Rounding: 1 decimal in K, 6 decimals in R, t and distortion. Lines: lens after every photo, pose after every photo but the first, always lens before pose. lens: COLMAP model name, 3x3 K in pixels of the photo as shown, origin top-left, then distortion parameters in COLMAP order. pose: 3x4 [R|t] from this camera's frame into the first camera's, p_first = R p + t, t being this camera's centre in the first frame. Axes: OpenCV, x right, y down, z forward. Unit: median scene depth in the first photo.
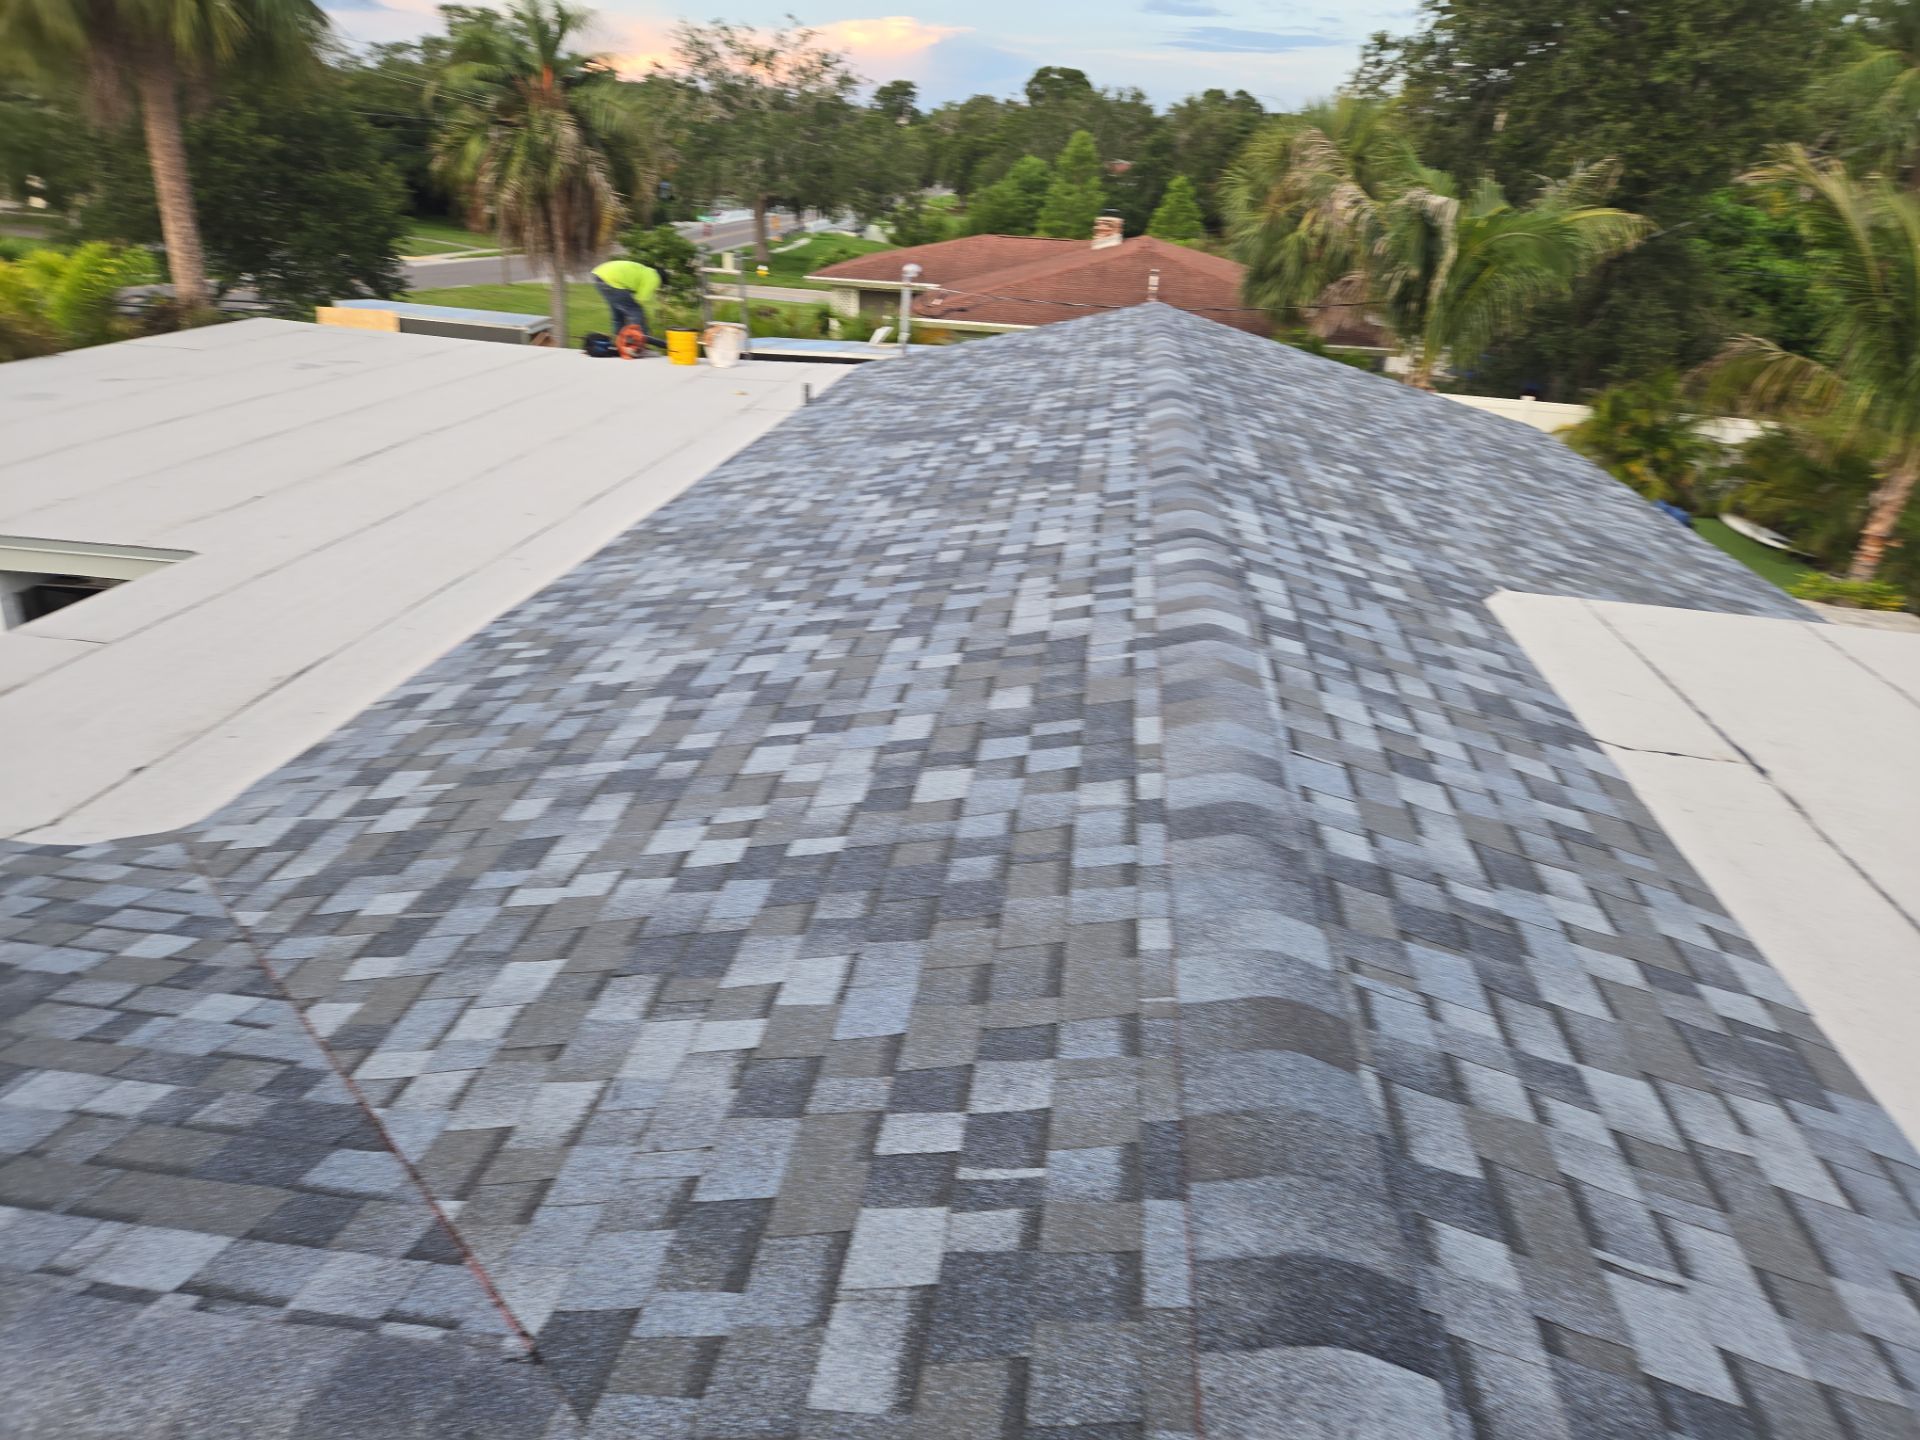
lens RADIAL K [[1275.5, 0, 957.8], [0, 1275.5, 717.3], [0, 0, 1]] dist [0.075731, -0.067512]
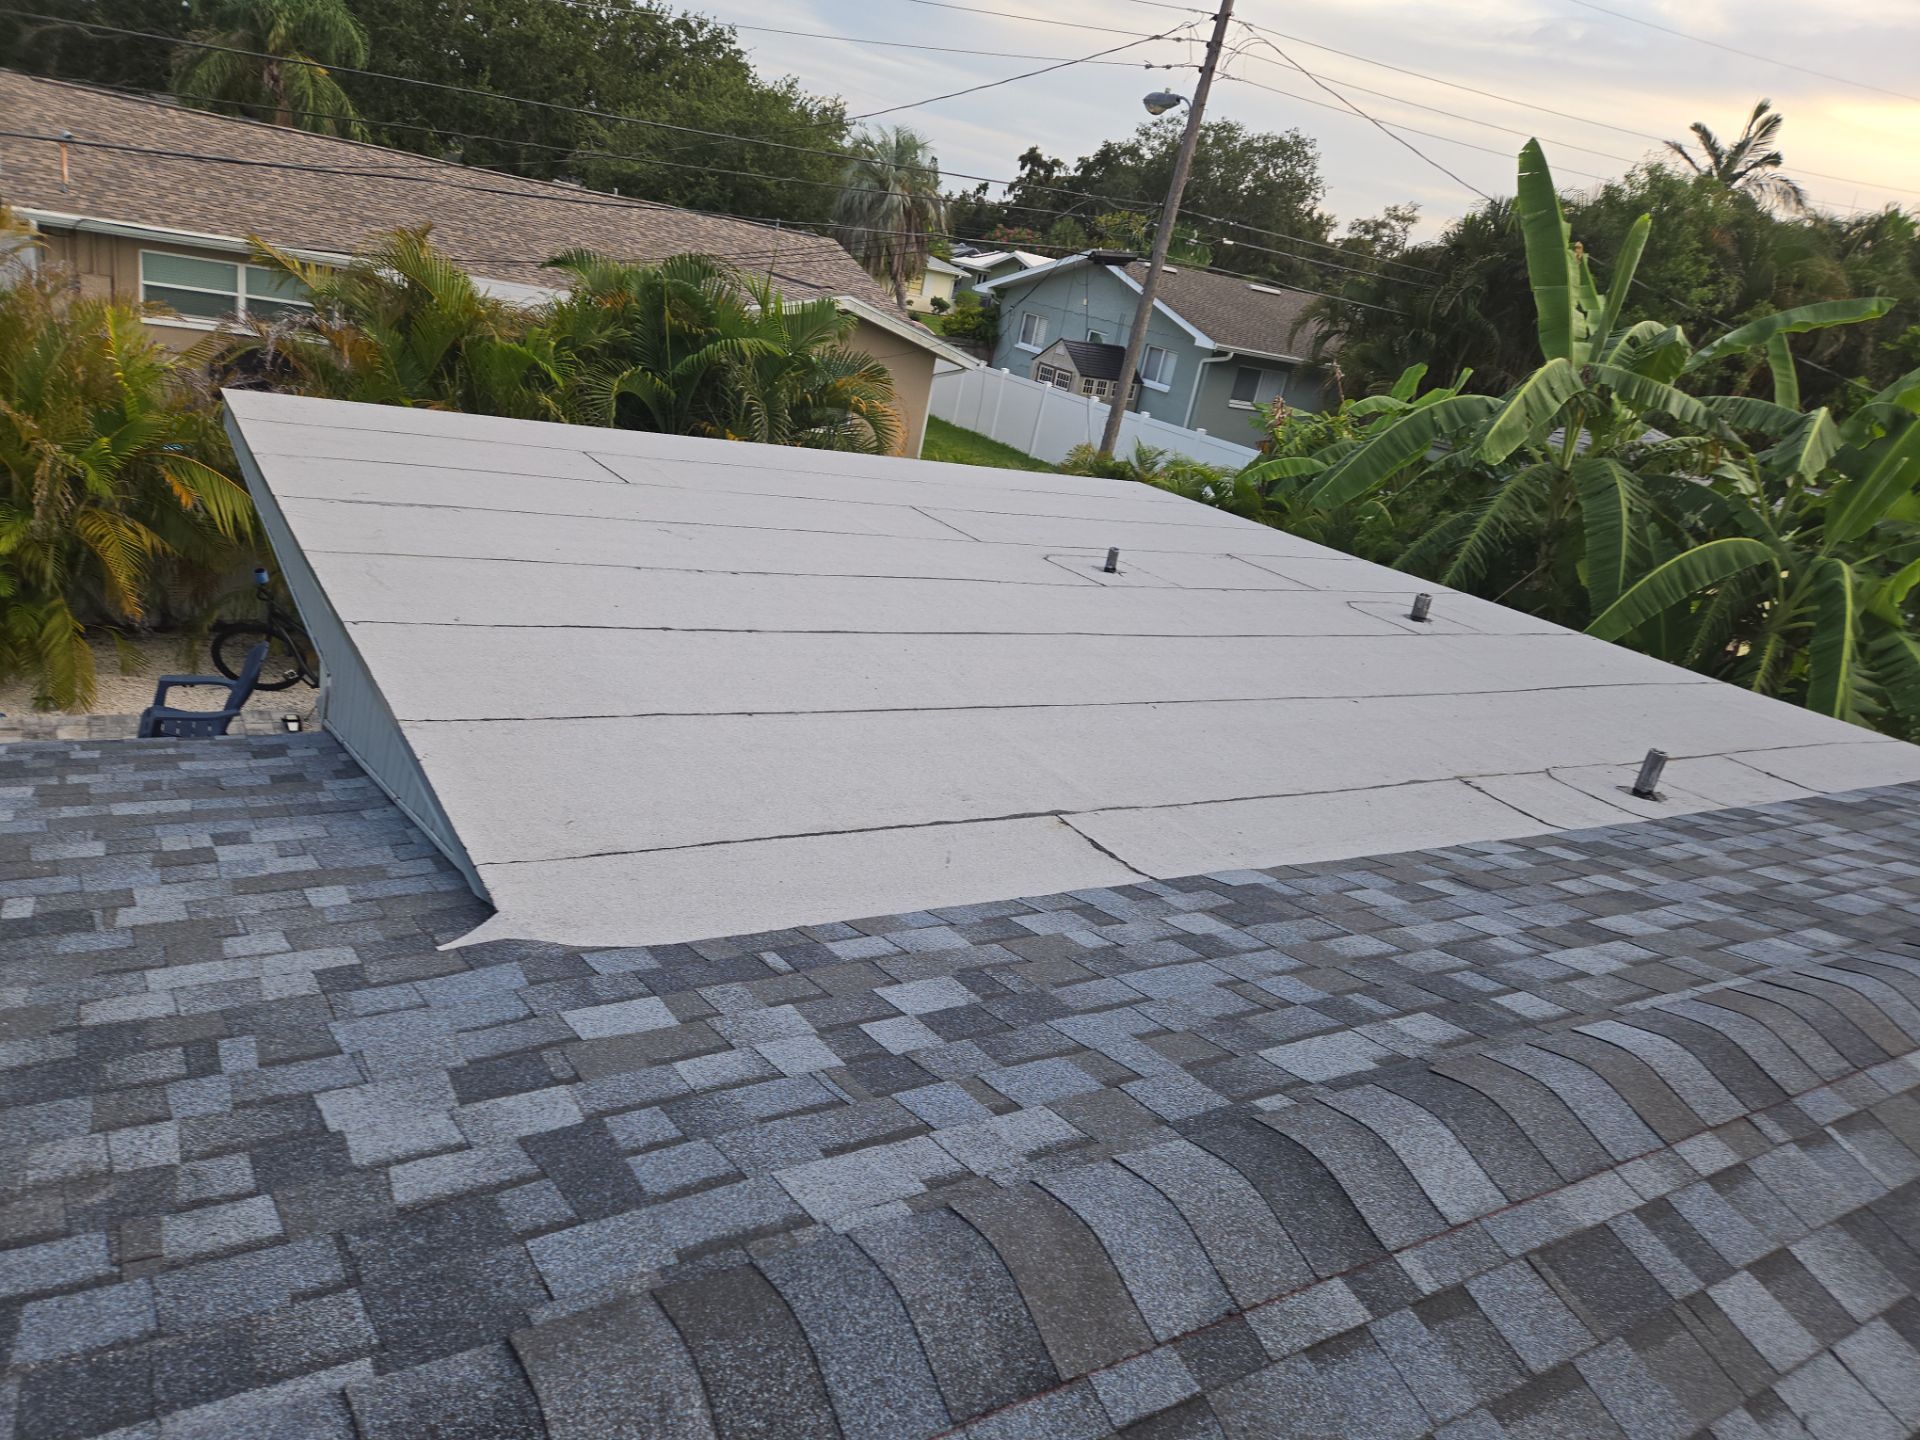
lens RADIAL K [[1275.5, 0, 957.8], [0, 1275.5, 717.3], [0, 0, 1]] dist [0.075731, -0.067512]
pose [[-0.604994, -0.432891, 0.668272, 0.056769], [0.098985, 0.791894, 0.602583, -0.633062], [-0.790053, 0.430708, -0.436241, 1.528412]]
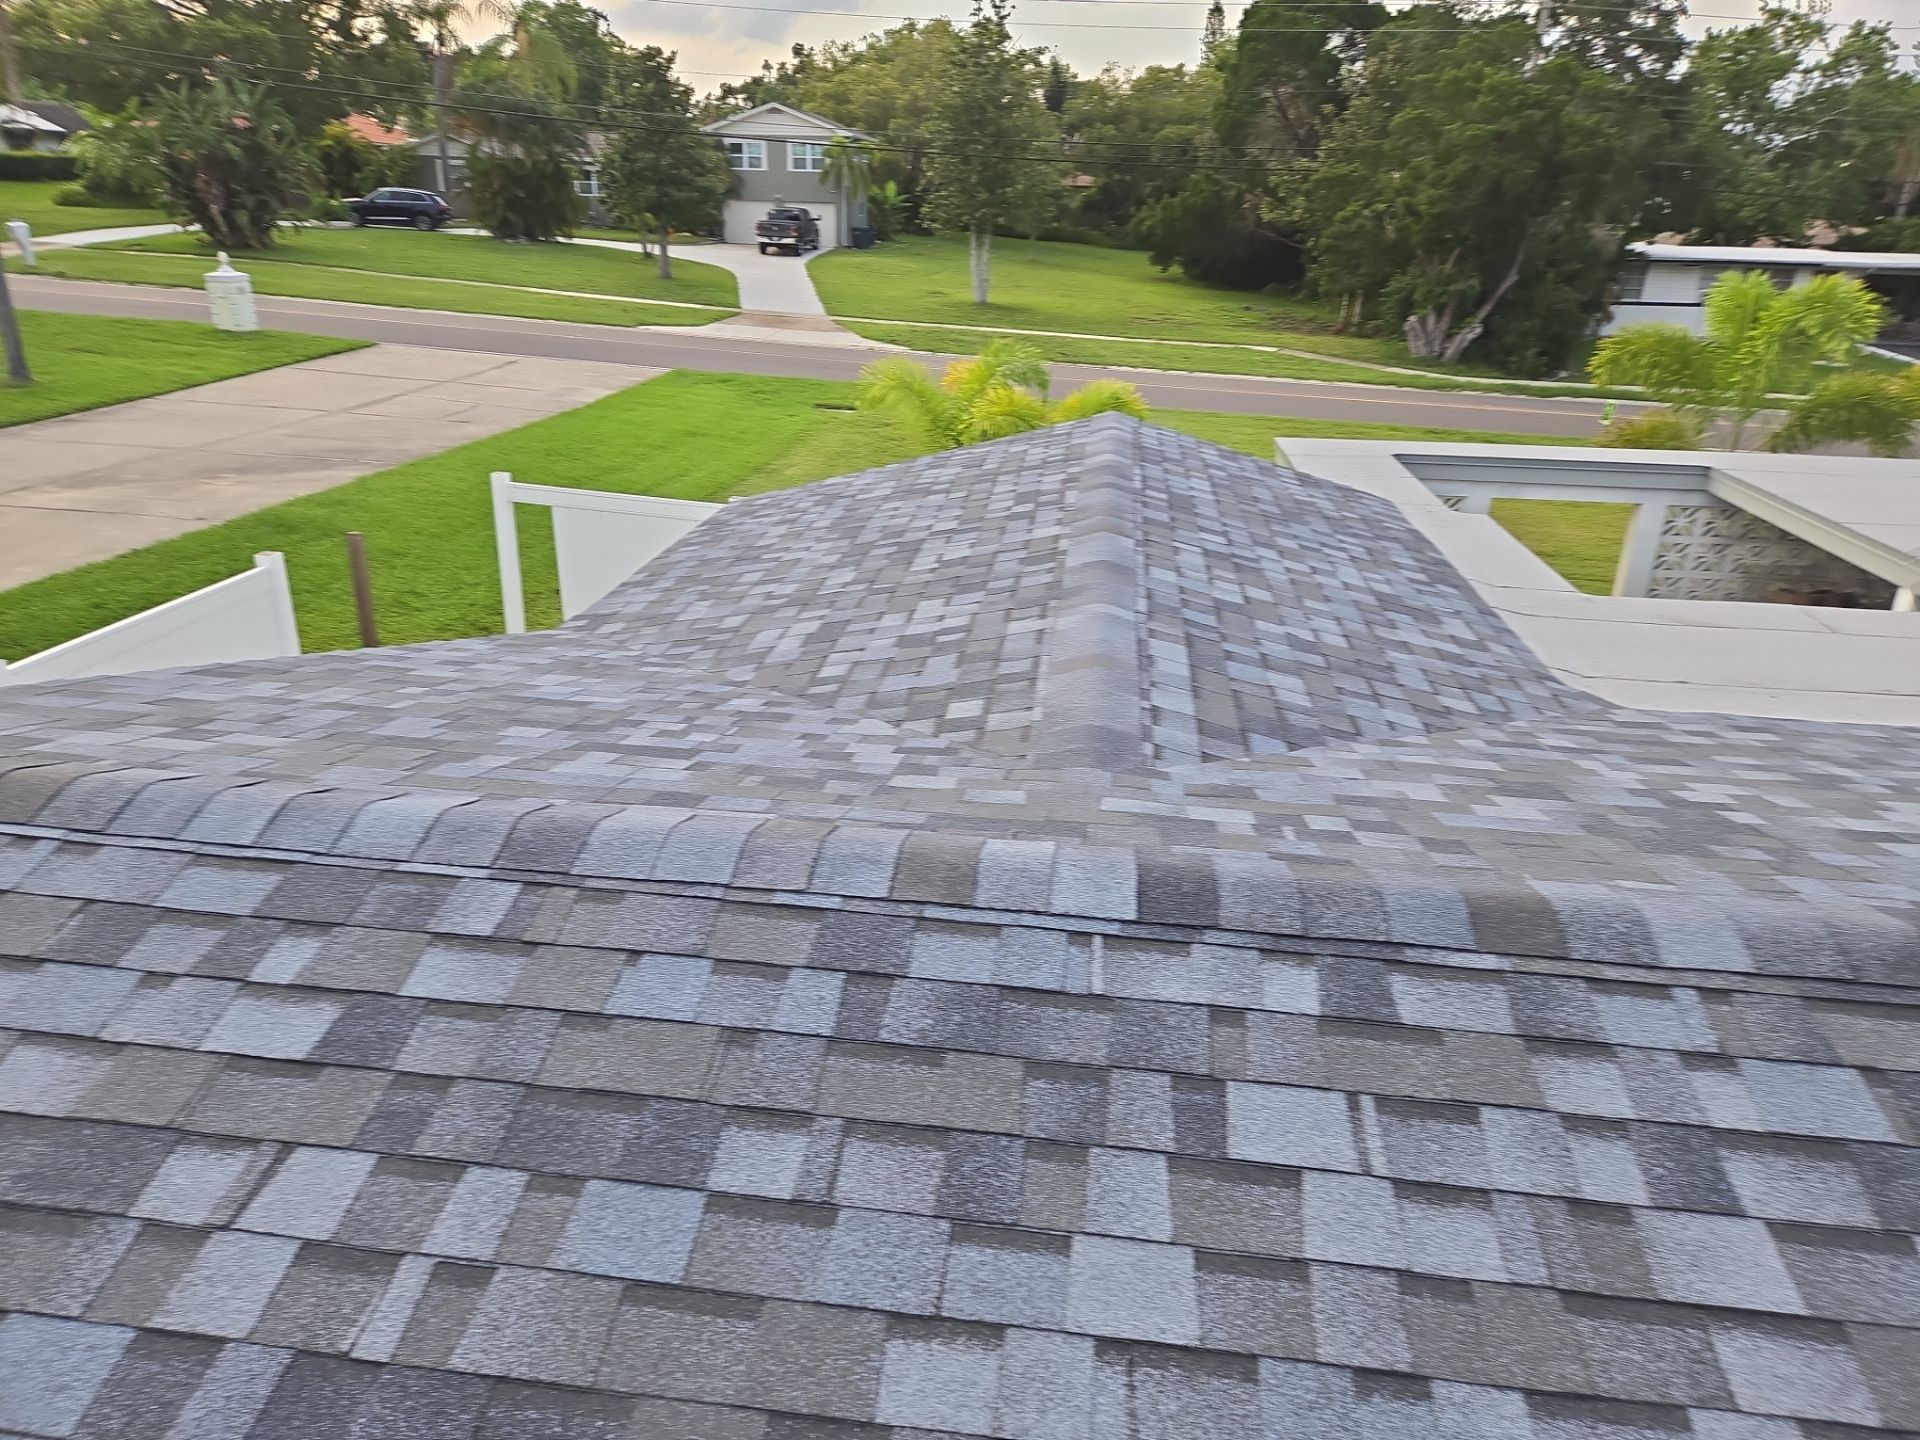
lens RADIAL K [[1275.5, 0, 957.8], [0, 1275.5, 717.3], [0, 0, 1]] dist [0.075731, -0.067512]
pose [[0.004796, 0.324223, -0.945968, 0.673179], [-0.416769, 0.860553, 0.292835, -0.006884], [0.909000, 0.392846, 0.139253, 0.217427]]
